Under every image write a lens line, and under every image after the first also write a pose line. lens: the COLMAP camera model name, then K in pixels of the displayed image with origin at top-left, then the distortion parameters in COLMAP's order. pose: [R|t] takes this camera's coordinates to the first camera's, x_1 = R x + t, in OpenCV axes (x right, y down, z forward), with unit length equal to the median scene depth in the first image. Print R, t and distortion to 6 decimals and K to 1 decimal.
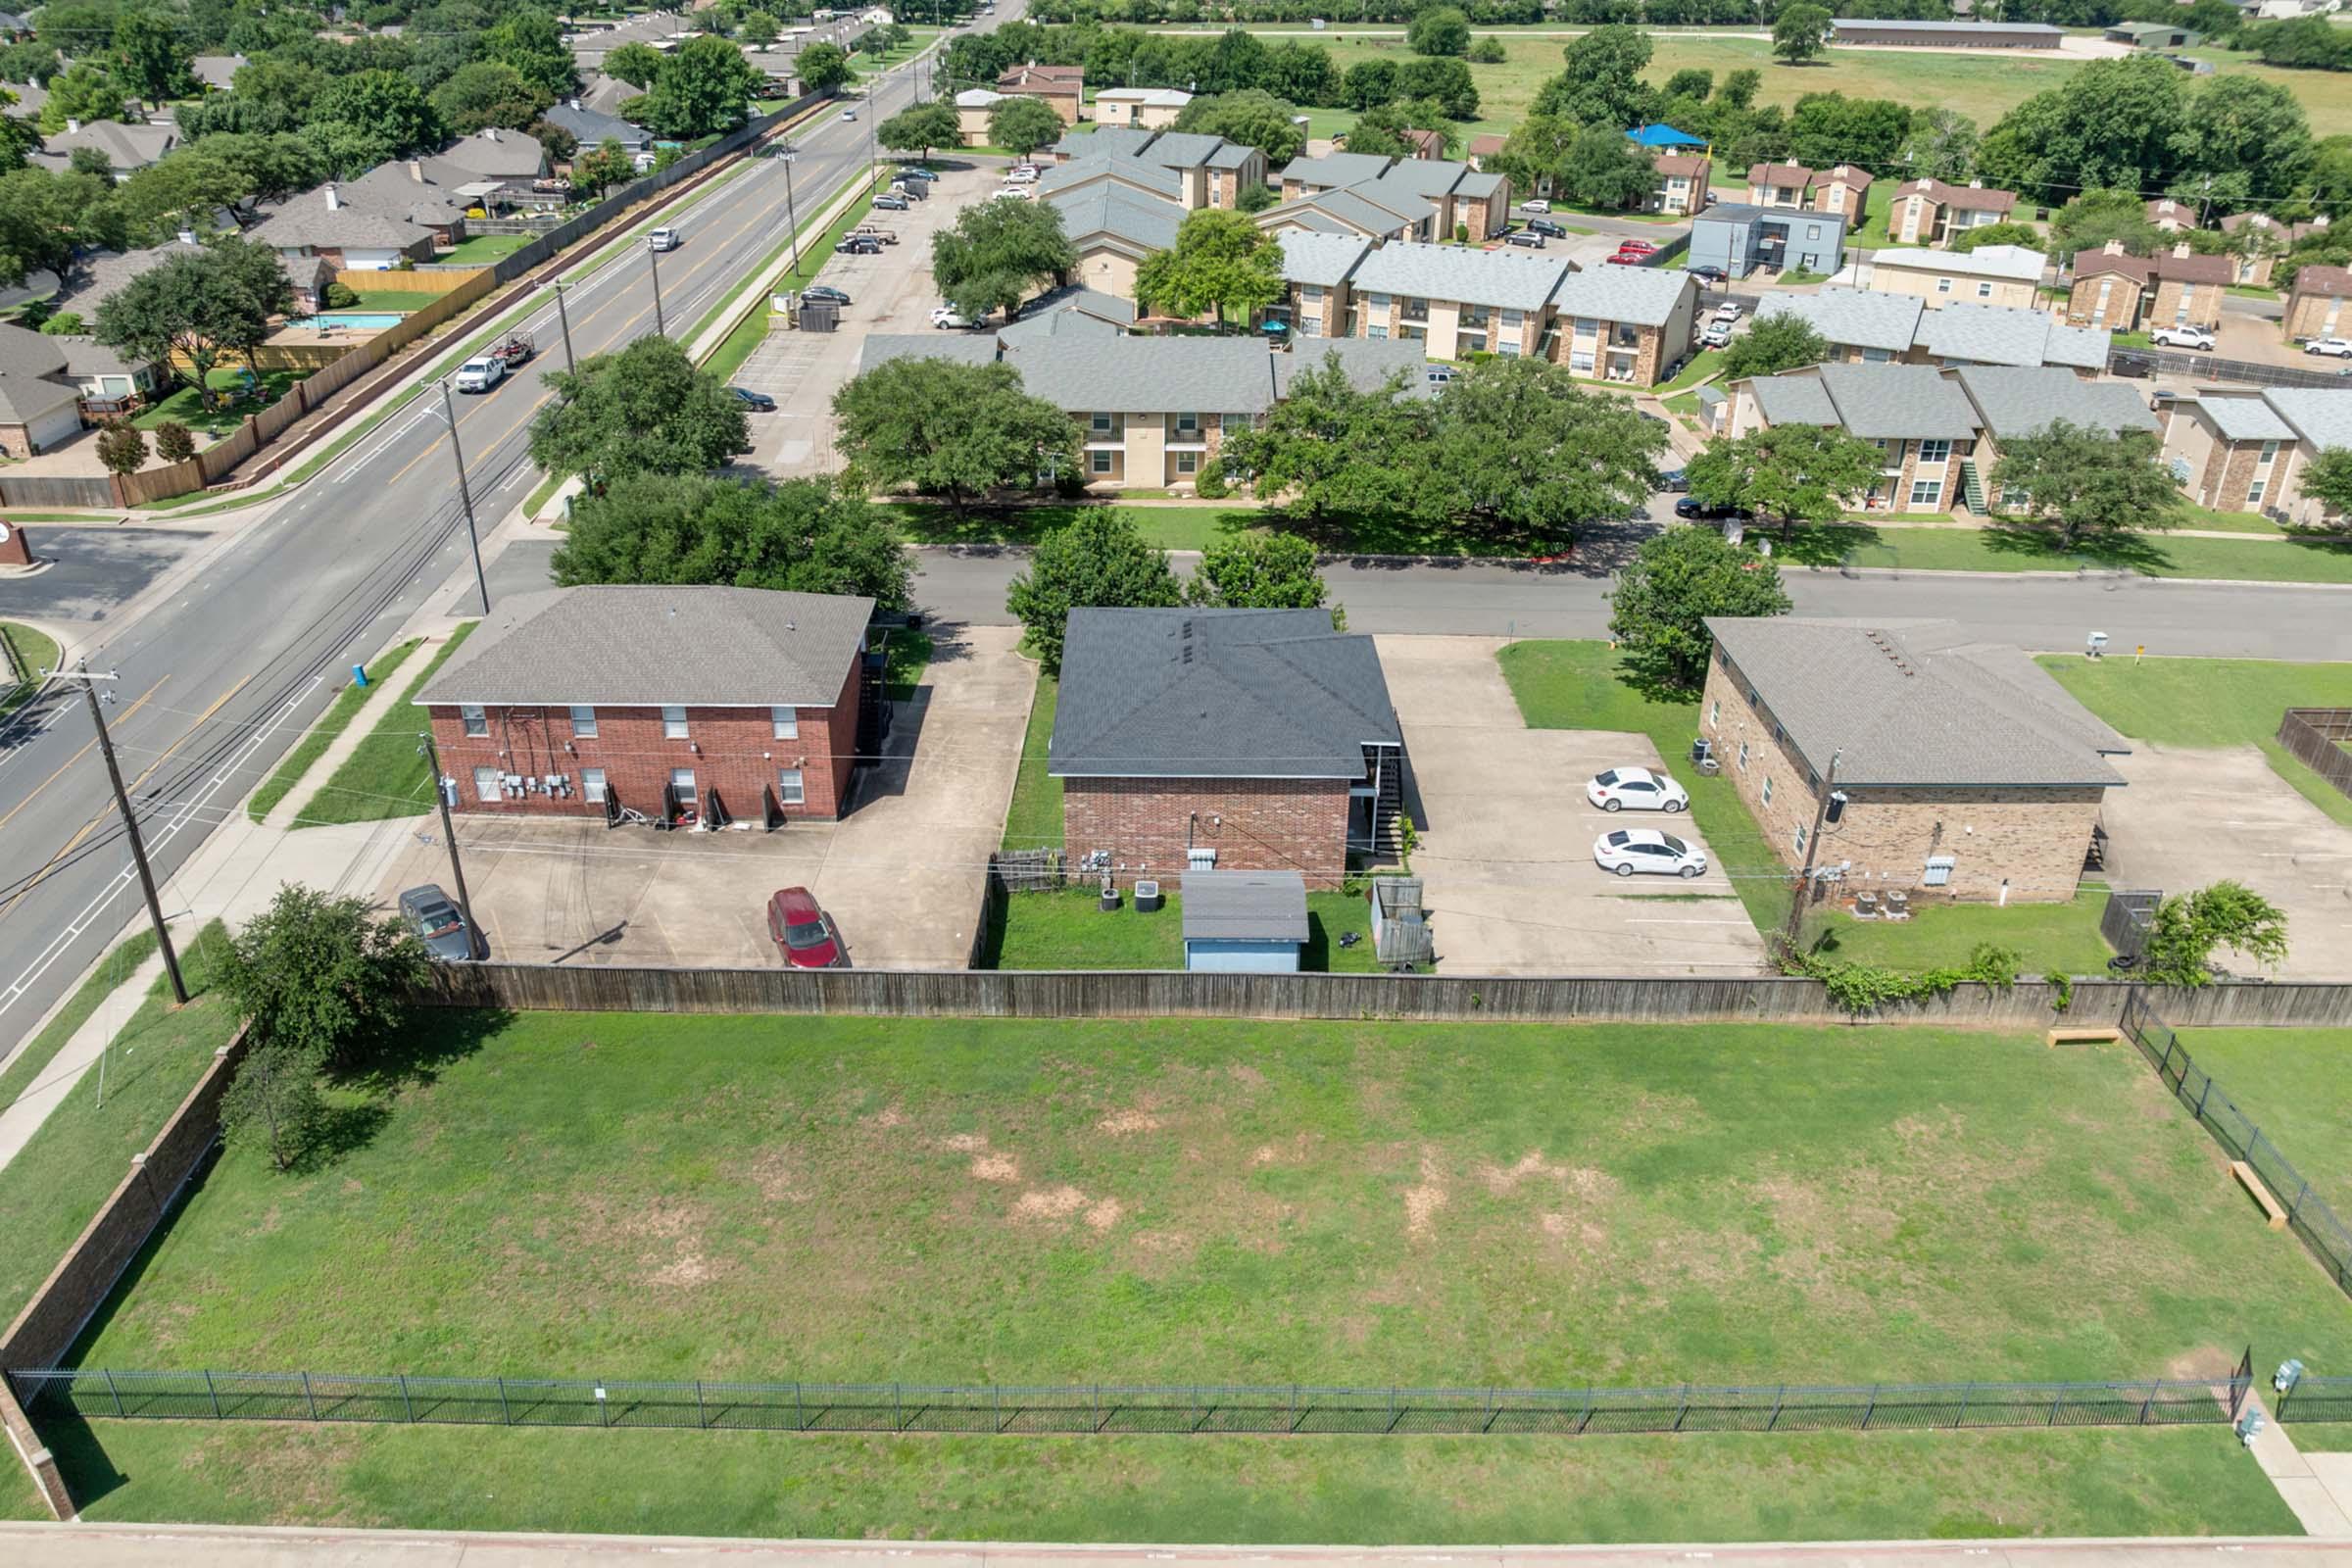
lens RADIAL K [[1717.5, 0, 1176.0], [0, 1717.5, 784.0], [0, 0, 1]] dist [-0.035879, 0.000756]
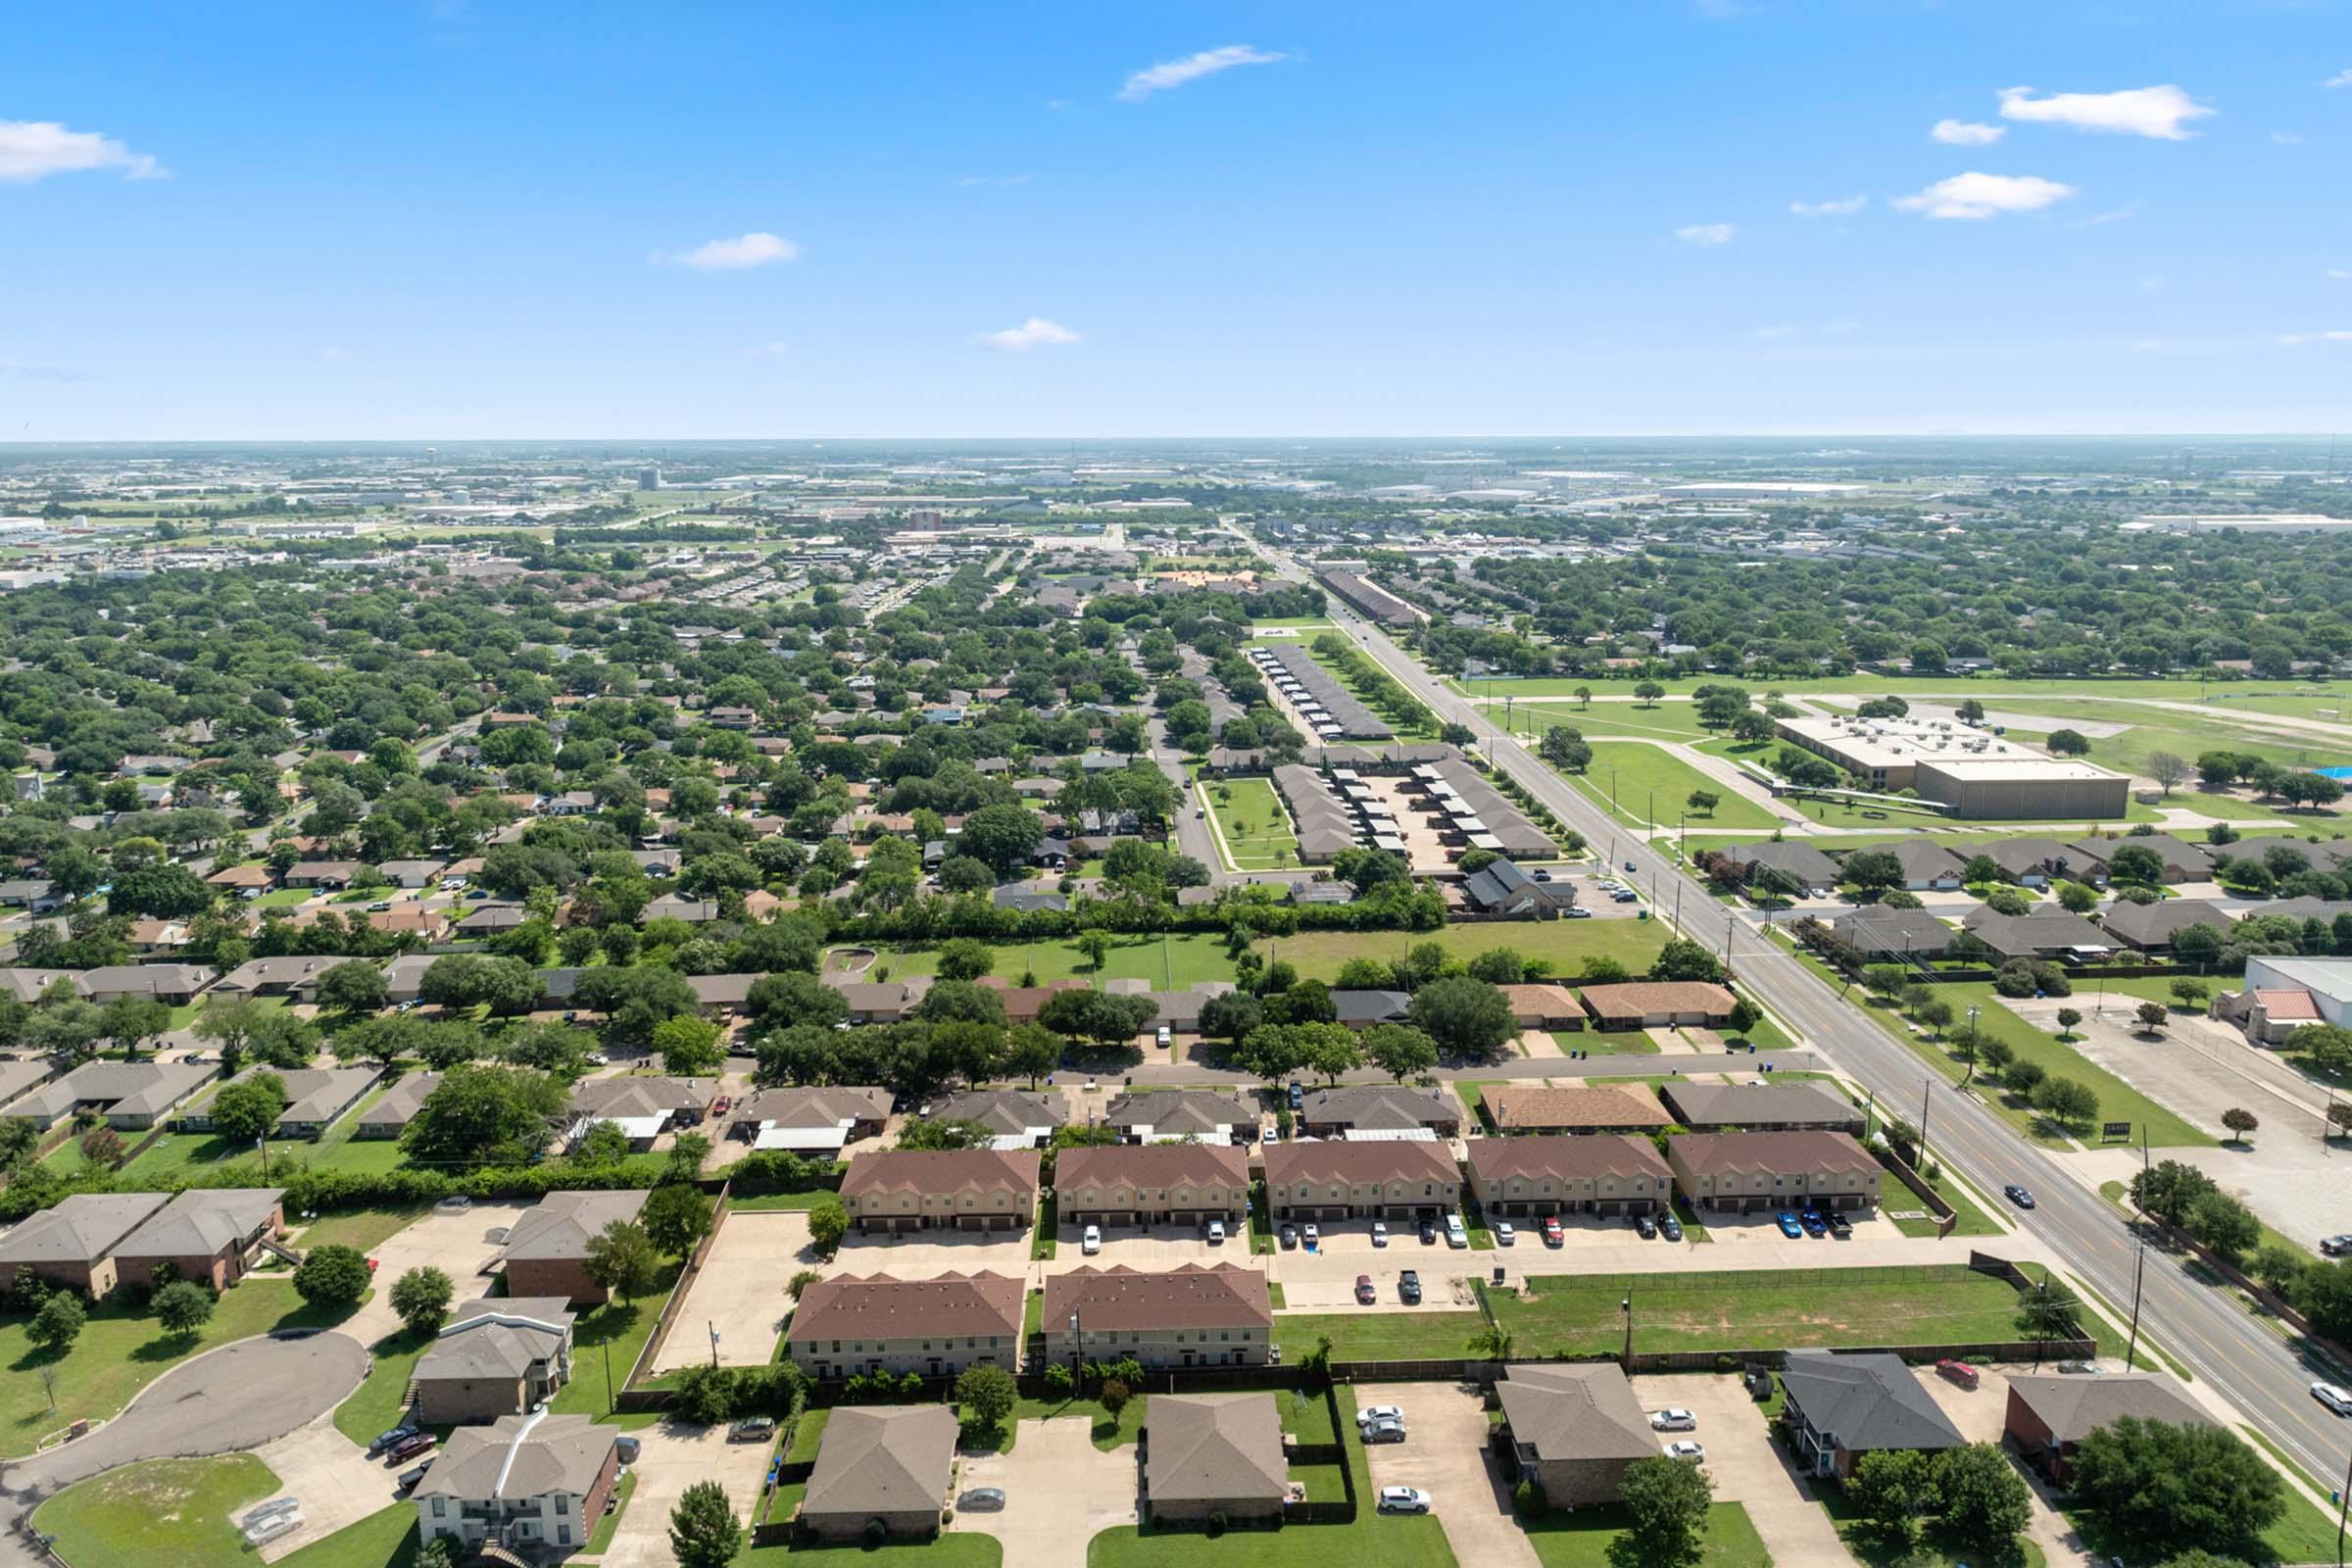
lens RADIAL K [[1685.5, 0, 1176.0], [0, 1685.5, 784.0], [0, 0, 1]] dist [0.031892, -0.068751]
pose [[-0.999897, -0.010431, -0.009829, 1.413683], [-0.014306, 0.767859, 0.640459, -3.069929], [0.000867, 0.640534, -0.767929, 3.130147]]
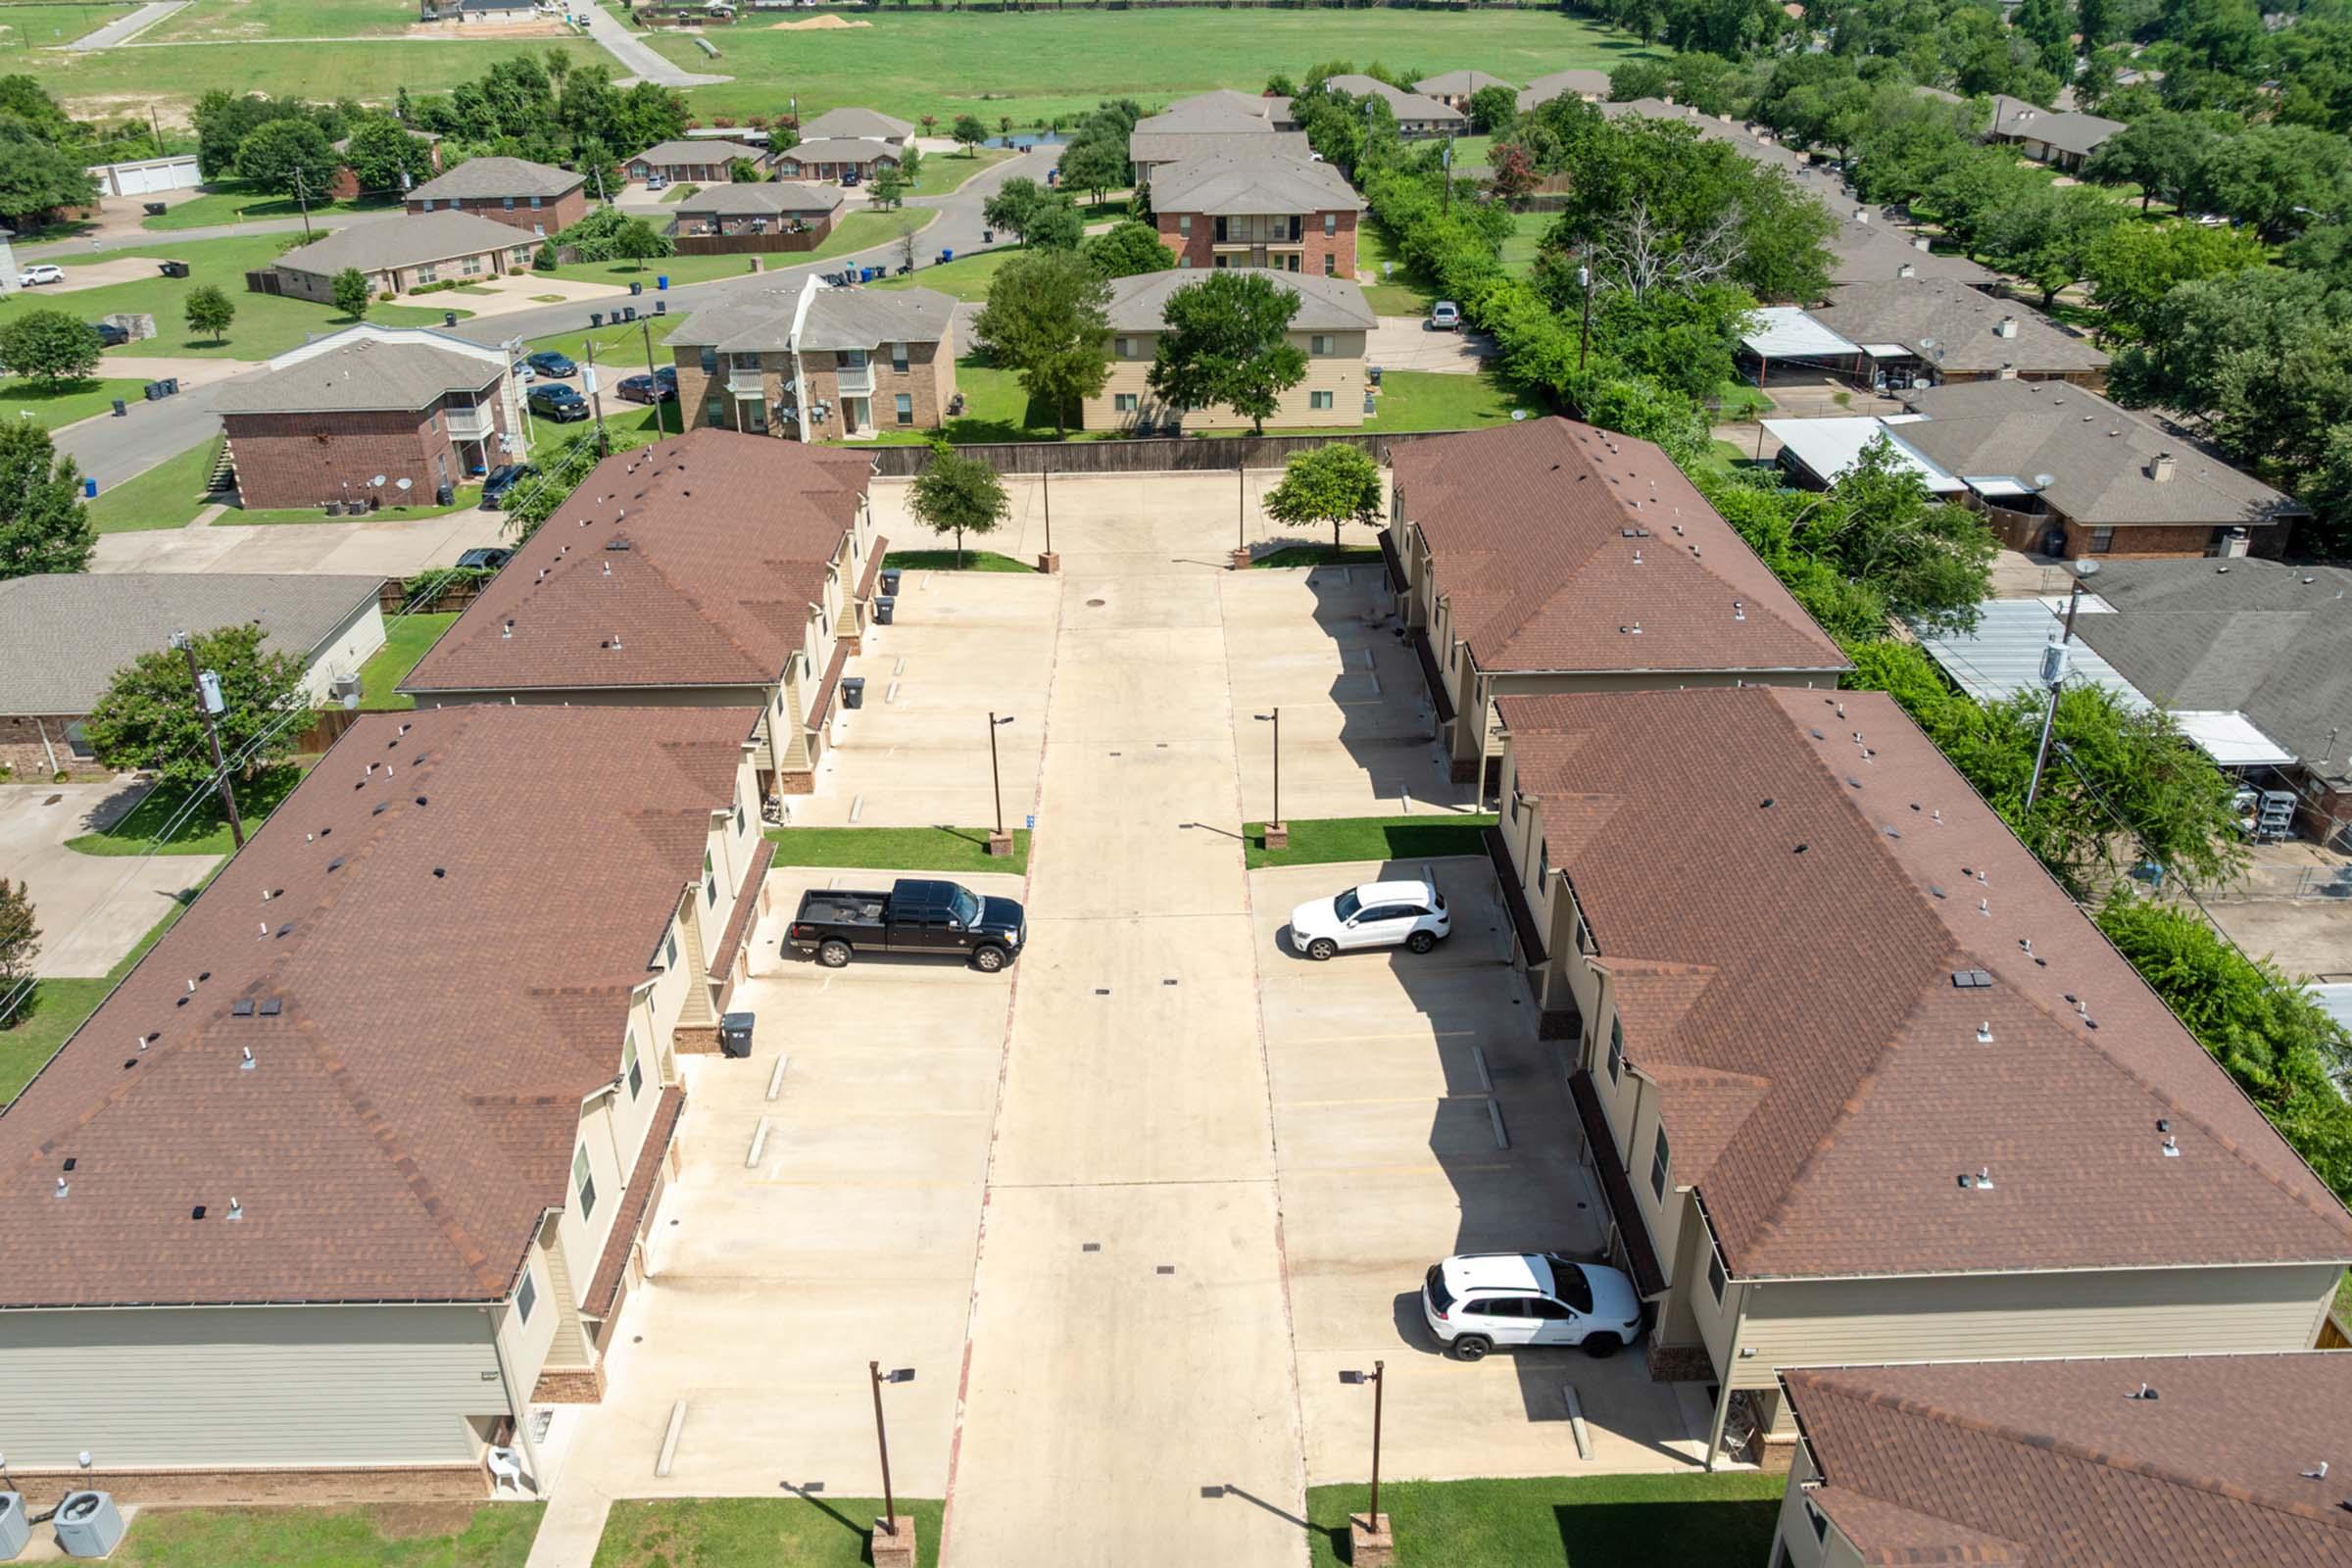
lens RADIAL K [[1739.8, 0, 1176.0], [0, 1739.8, 784.0], [0, 0, 1]] dist [-0.038422, -0.002243]
pose [[0.003067, -0.477788, 0.878470, 0.726192], [0.471661, 0.775311, 0.420035, -0.070753], [-0.881775, 0.413051, 0.227732, 0.488914]]
